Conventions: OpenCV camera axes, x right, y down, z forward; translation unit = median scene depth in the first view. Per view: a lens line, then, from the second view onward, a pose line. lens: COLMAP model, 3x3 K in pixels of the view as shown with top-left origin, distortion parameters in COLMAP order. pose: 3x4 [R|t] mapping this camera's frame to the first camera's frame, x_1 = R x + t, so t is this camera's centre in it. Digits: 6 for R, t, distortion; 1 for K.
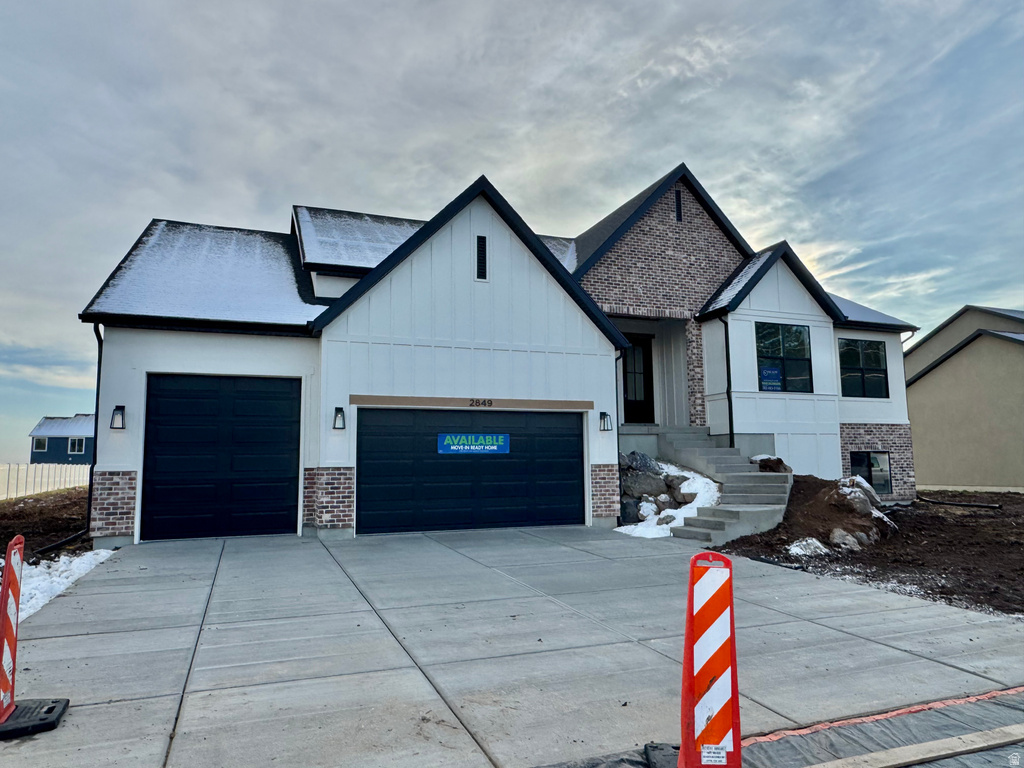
lens RADIAL K [[678.7, 0, 511.1], [0, 678.7, 385.5], [0, 0, 1]] dist [-0.020152, 0.000007]
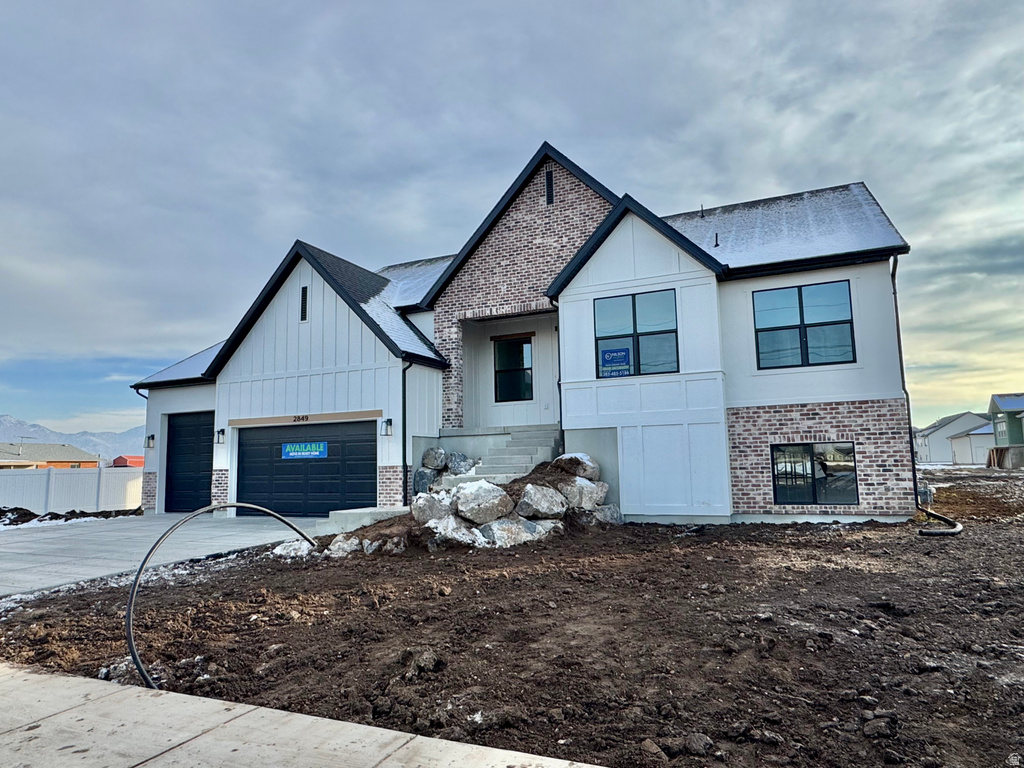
lens RADIAL K [[642.6, 0, 510.6], [0, 642.6, 384.4], [0, 0, 1]] dist [-0.005402, 0.003442]
pose [[0.695777, -0.088726, -0.712757, 1.031503], [0.099423, 0.994685, -0.026768, 0.030834], [0.711344, -0.052240, 0.700900, 0.406074]]
